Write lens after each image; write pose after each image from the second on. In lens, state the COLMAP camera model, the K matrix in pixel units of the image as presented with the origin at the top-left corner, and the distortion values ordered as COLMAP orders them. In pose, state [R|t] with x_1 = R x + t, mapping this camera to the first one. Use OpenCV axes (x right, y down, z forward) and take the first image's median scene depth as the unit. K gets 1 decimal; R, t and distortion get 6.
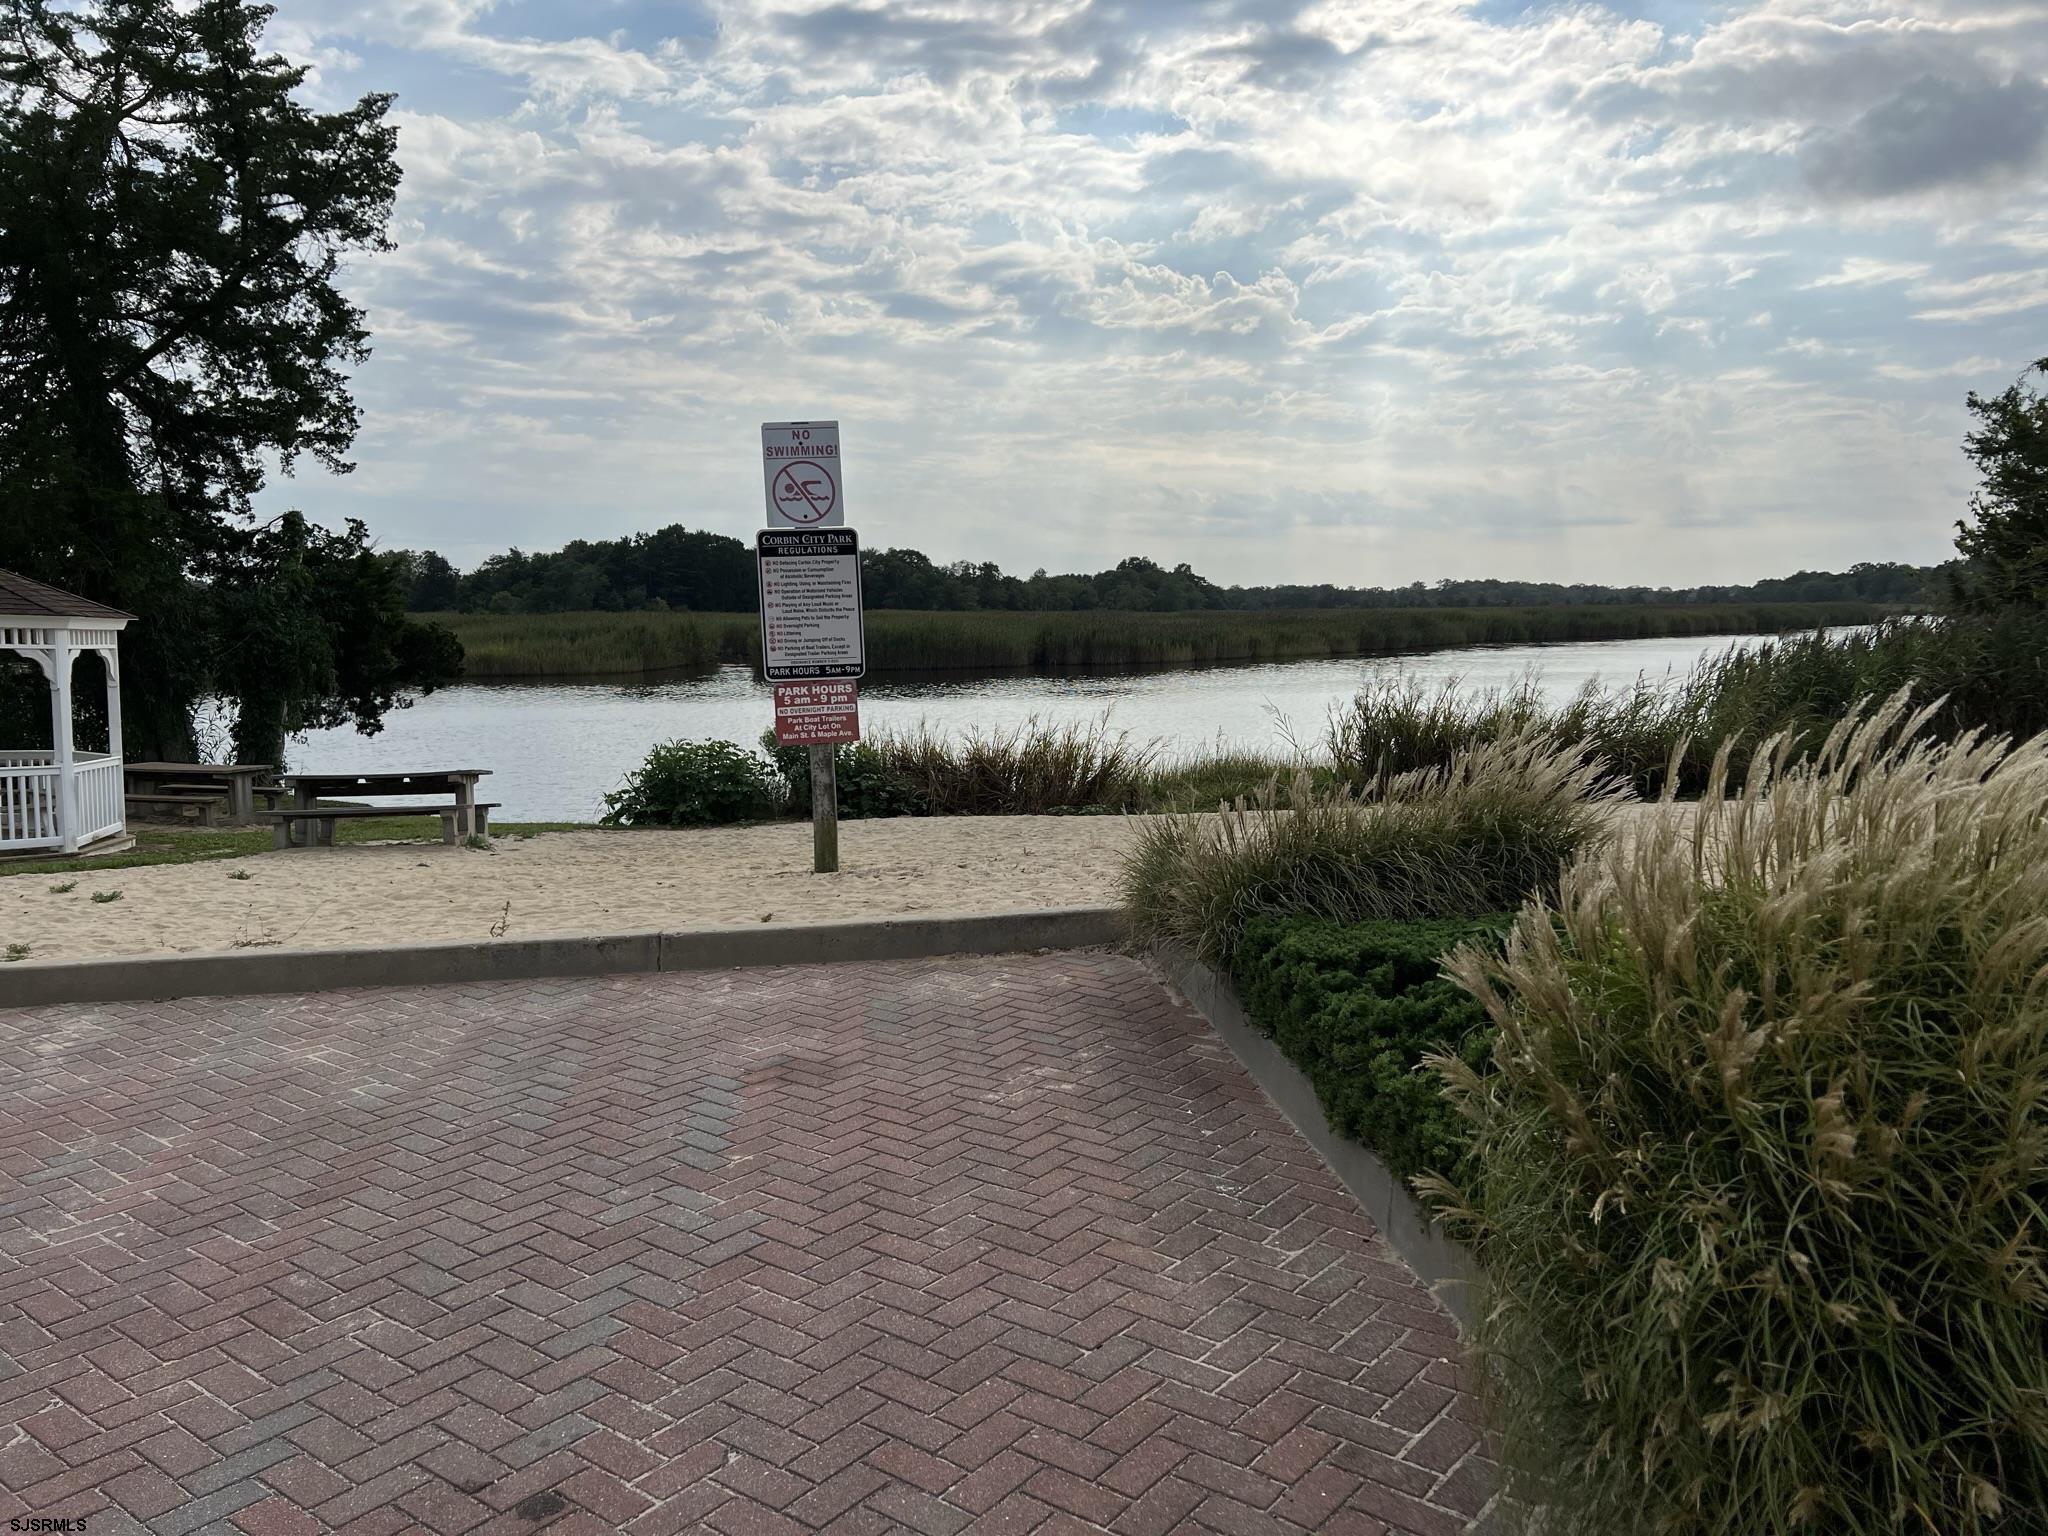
lens RADIAL K [[1540.7, 0, 1043.0], [0, 1540.7, 778.3], [0, 0, 1]] dist [0.047239, -0.048250]
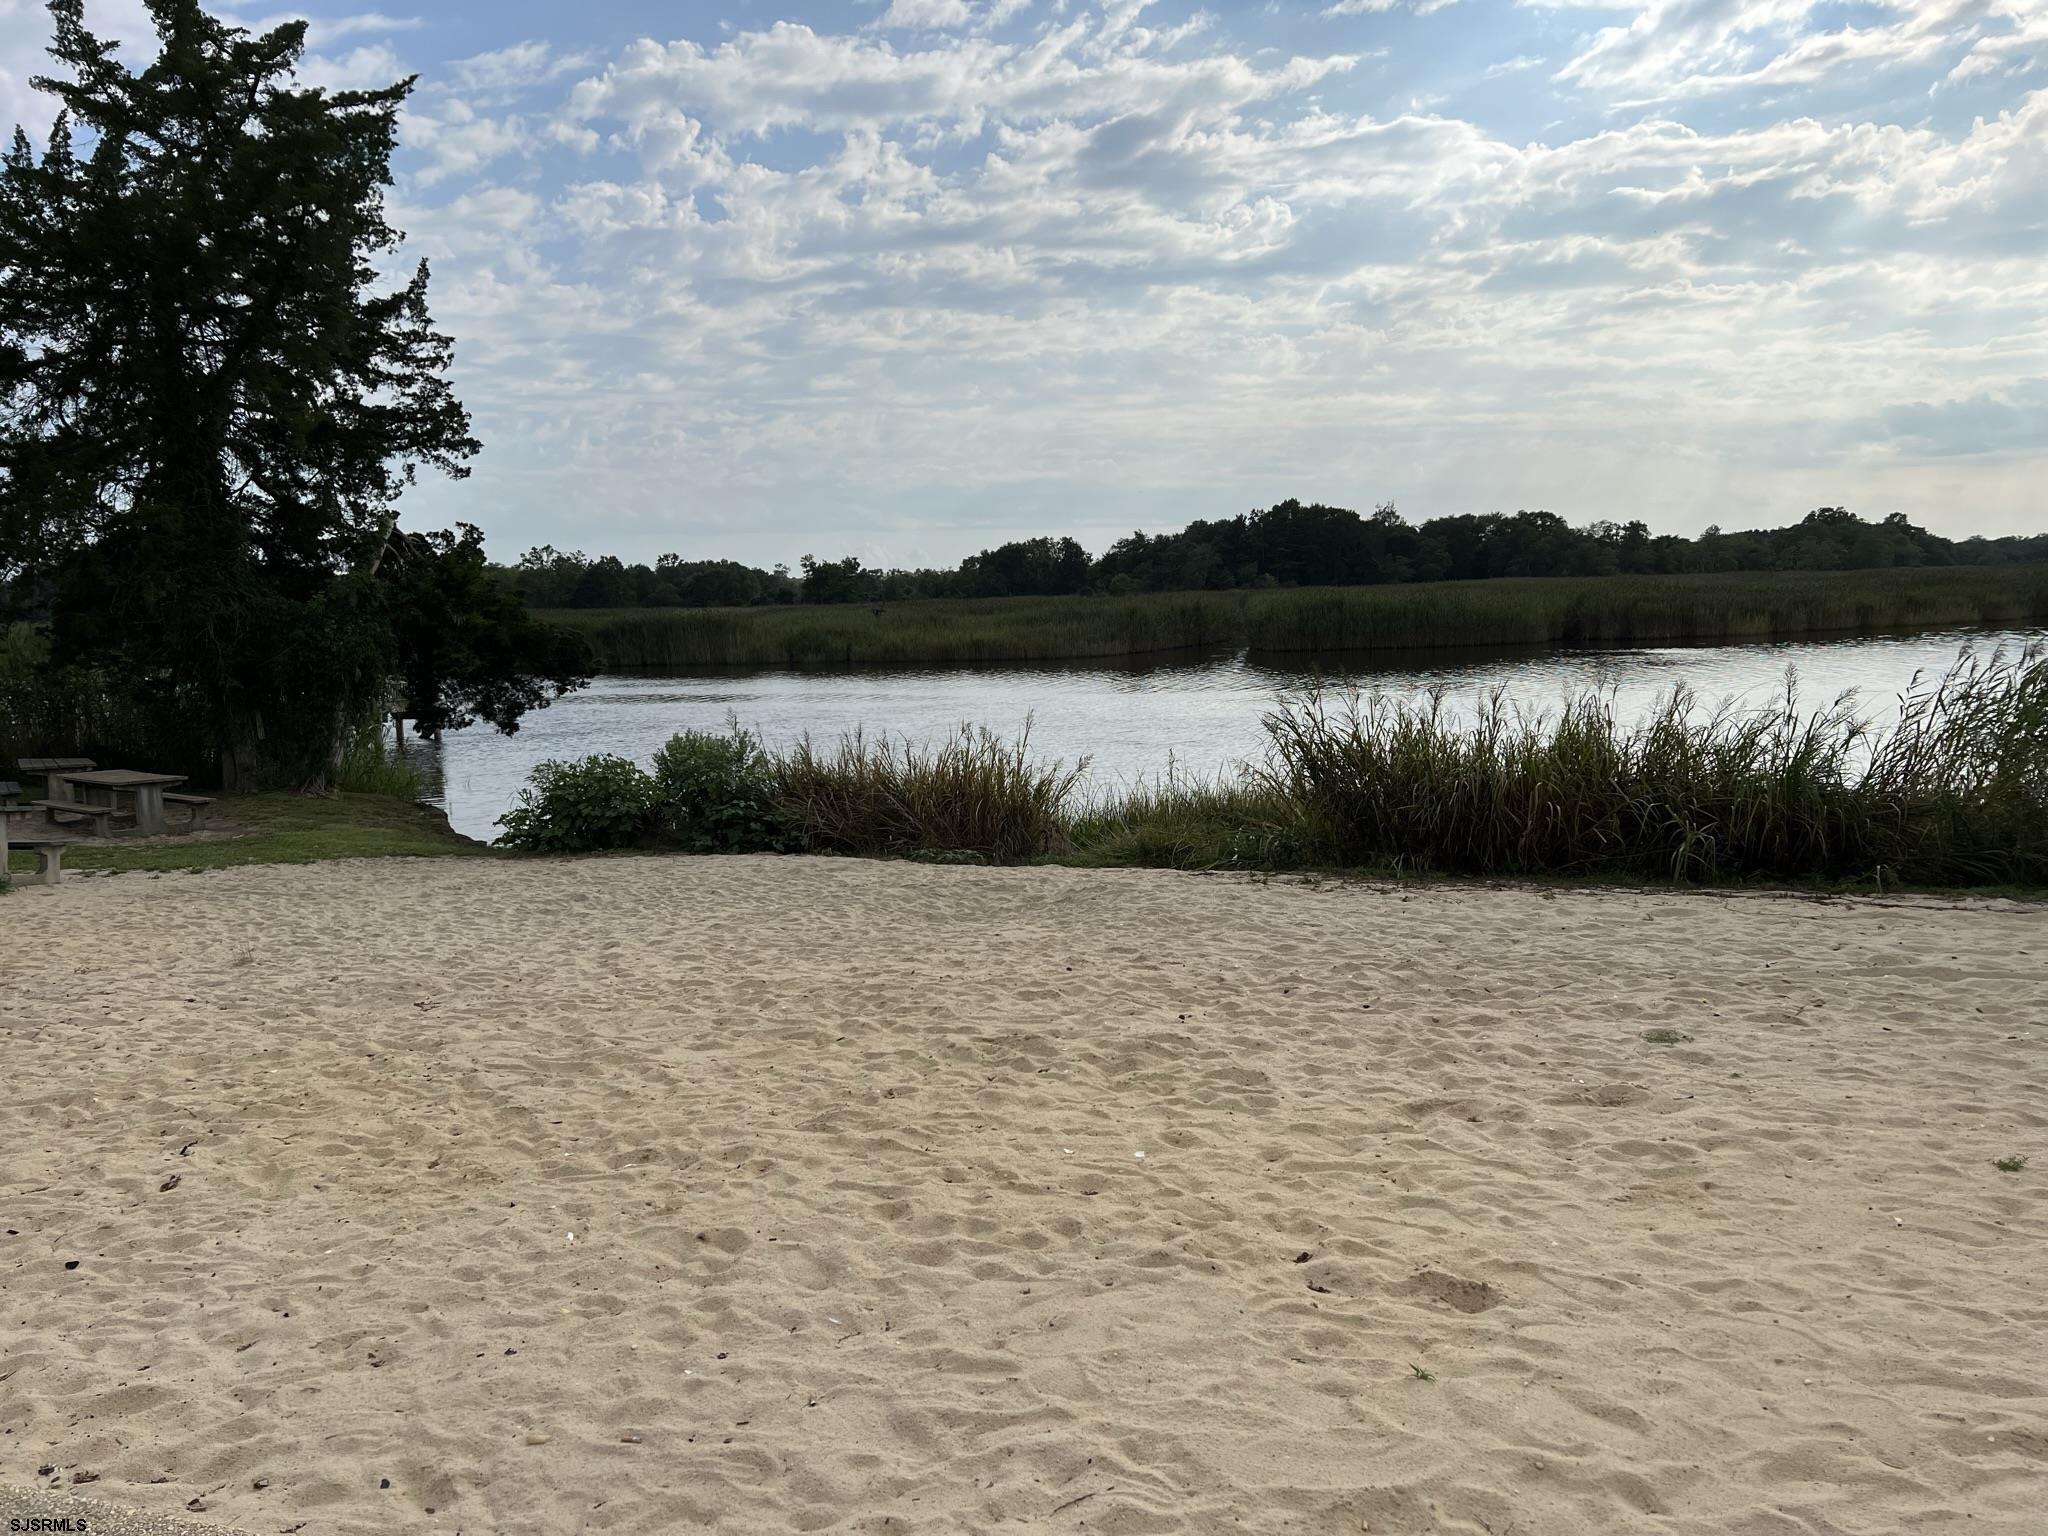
lens RADIAL K [[1540.7, 0, 967.4], [0, 1540.7, 771.4], [0, 0, 1]] dist [0.047239, -0.048250]
pose [[0.894610, 0.026637, -0.446054, 0.301870], [-0.021248, 0.999628, 0.017081, -0.028765], [0.446343, -0.005804, 0.894843, 0.239582]]
